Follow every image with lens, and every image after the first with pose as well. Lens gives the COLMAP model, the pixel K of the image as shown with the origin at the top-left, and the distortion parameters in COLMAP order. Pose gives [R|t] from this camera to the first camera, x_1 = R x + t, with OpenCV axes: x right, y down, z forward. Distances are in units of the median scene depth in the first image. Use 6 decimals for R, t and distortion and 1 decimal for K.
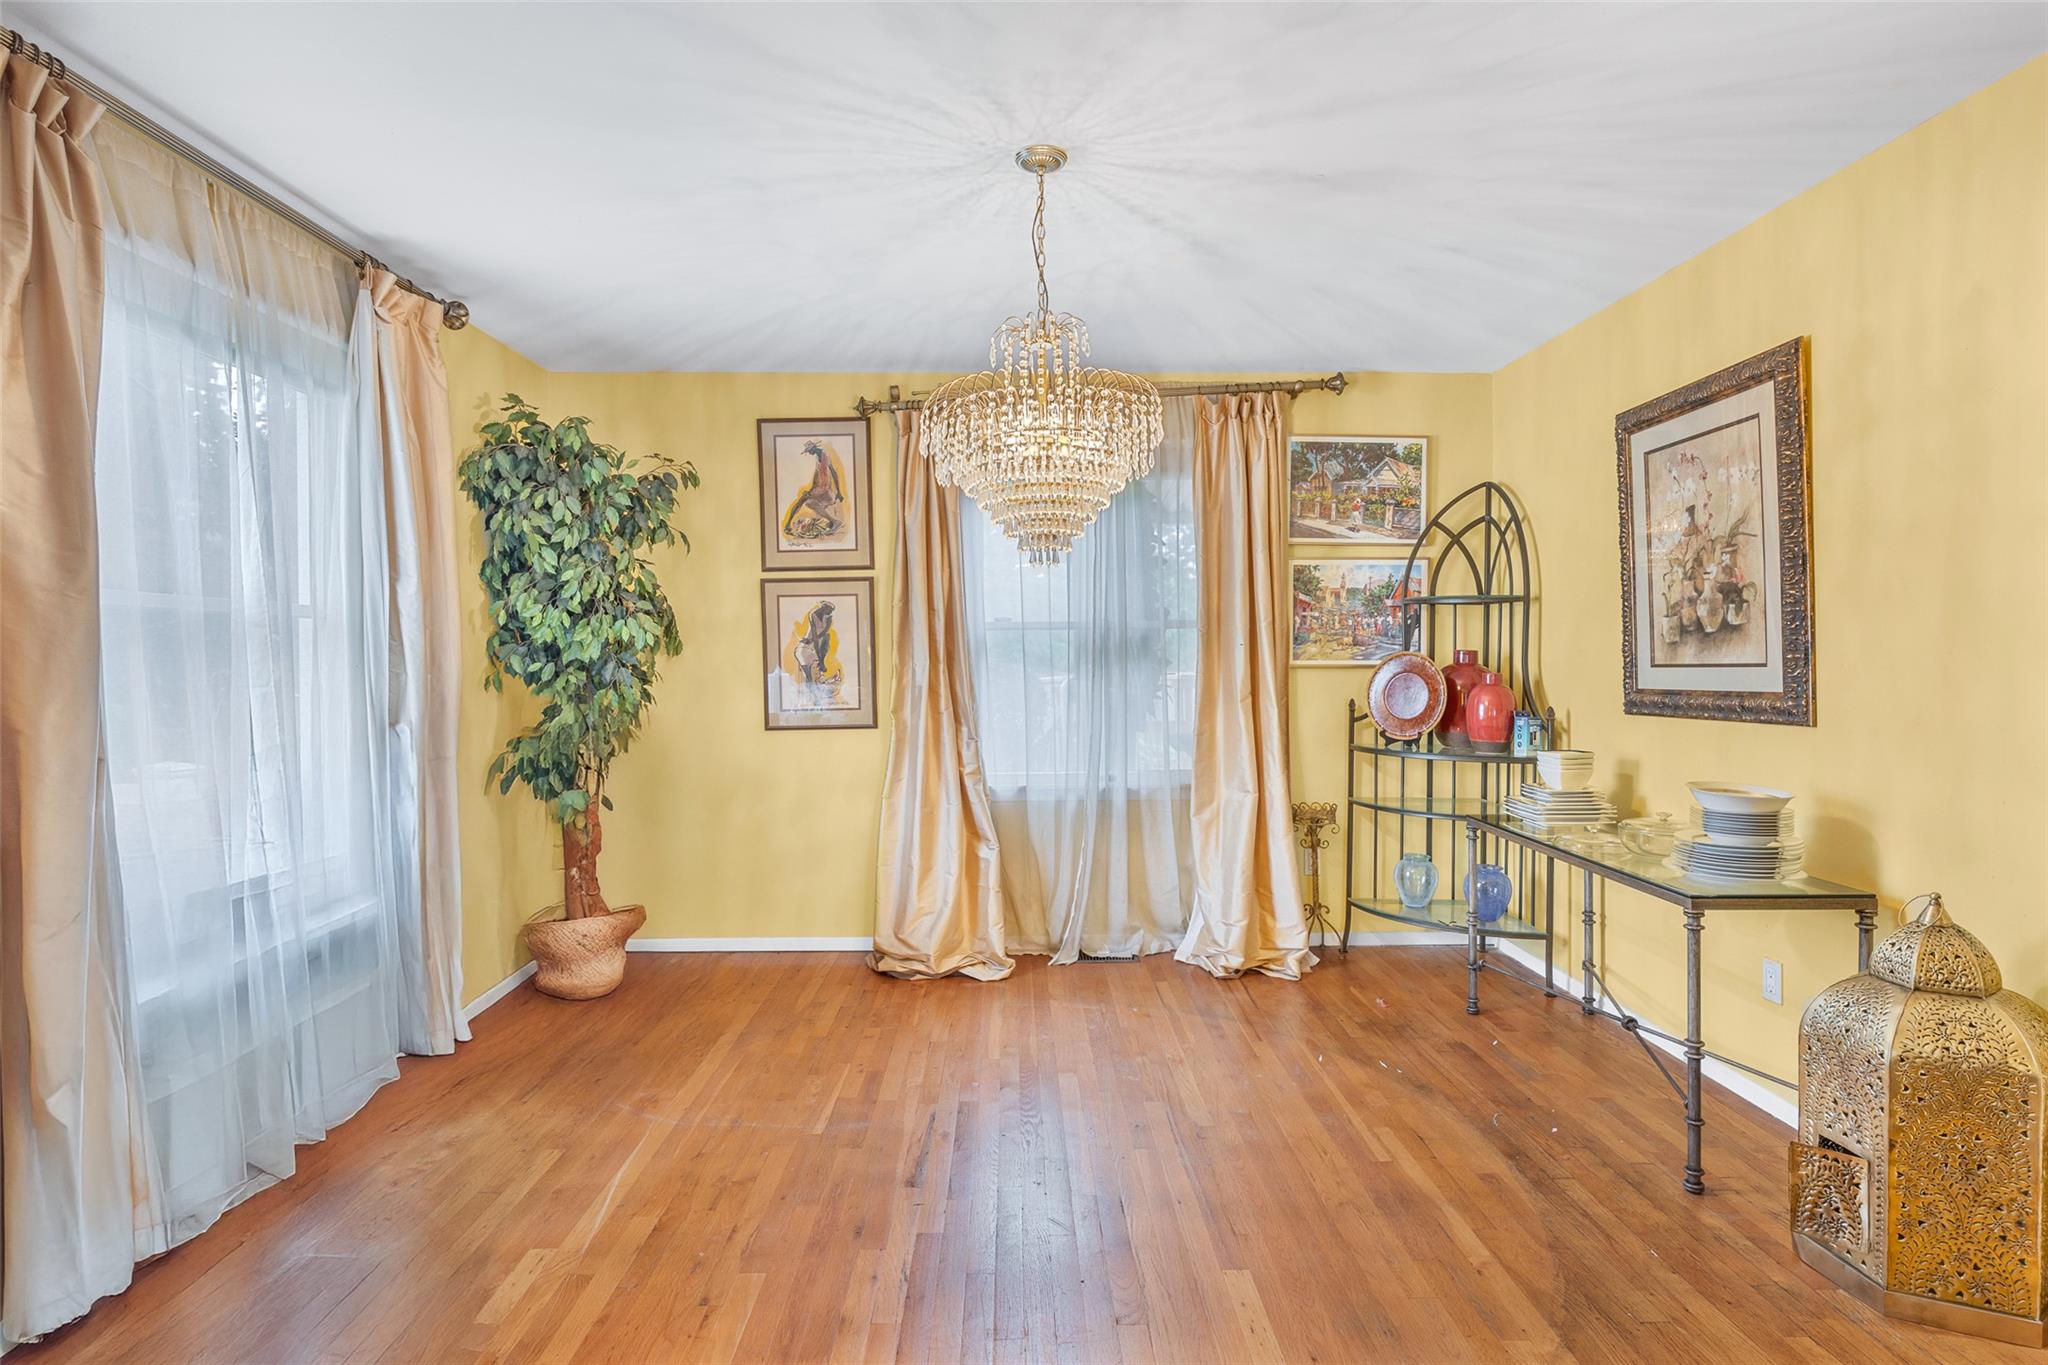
lens RADIAL K [[1150.6, 0, 1025.0], [0, 1150.6, 683.6], [0, 0, 1]] dist [-0.003545, -0.001725]
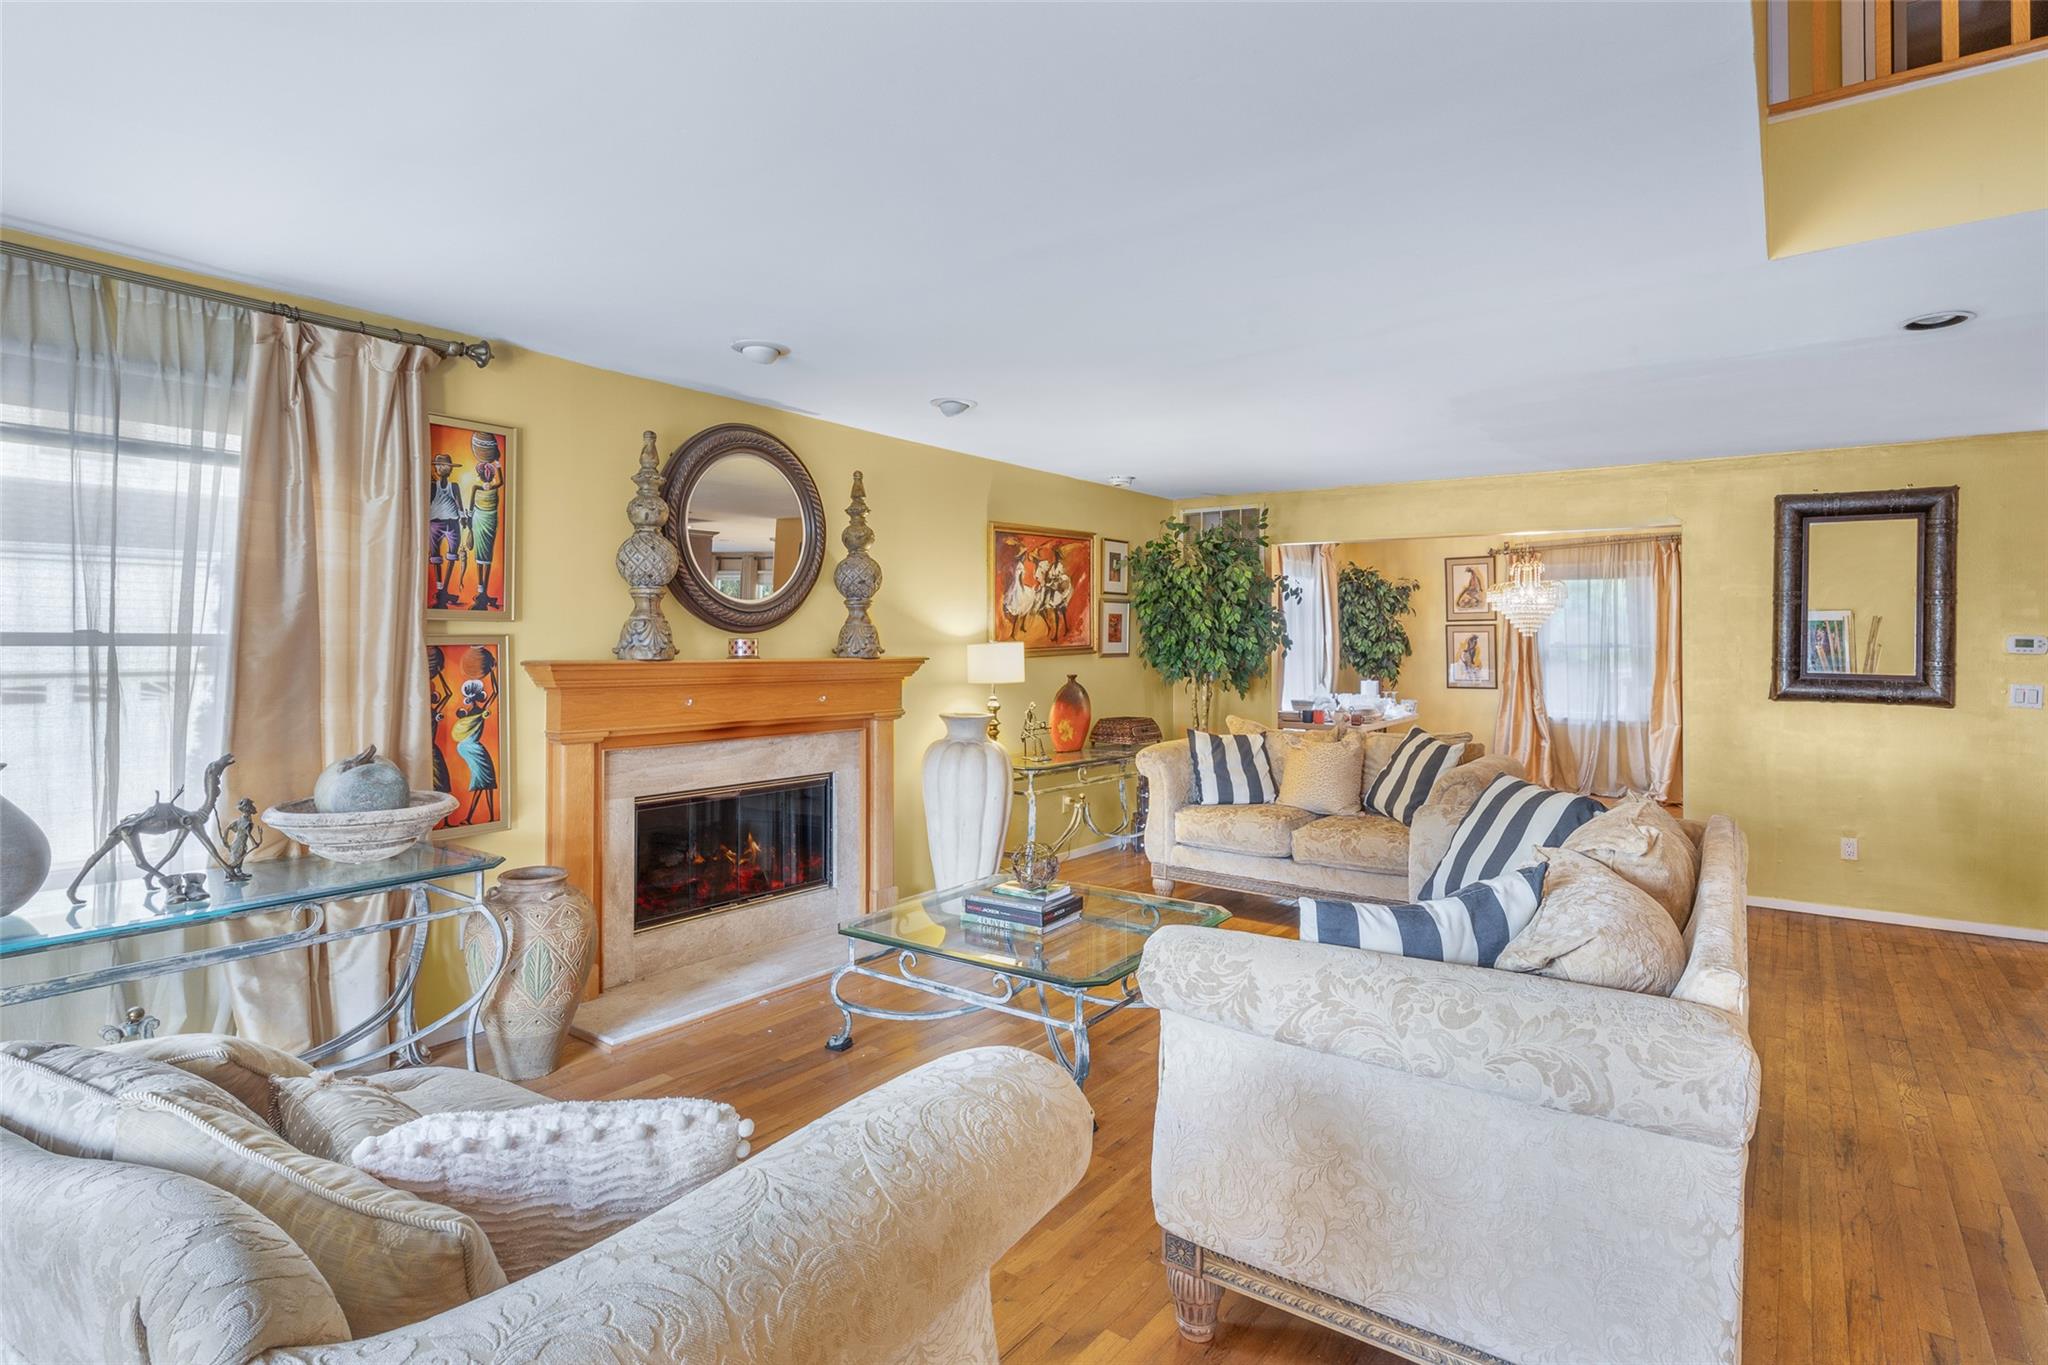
lens RADIAL K [[972.2, 0, 1043.1], [0, 972.2, 633.9], [0, 0, 1]] dist [-0.019010, -0.000737]
pose [[0.799532, 0.005301, -0.600600, 0.320060], [-0.024748, 0.999403, -0.024125, -0.002672], [0.600114, 0.034152, 0.799185, -1.144095]]
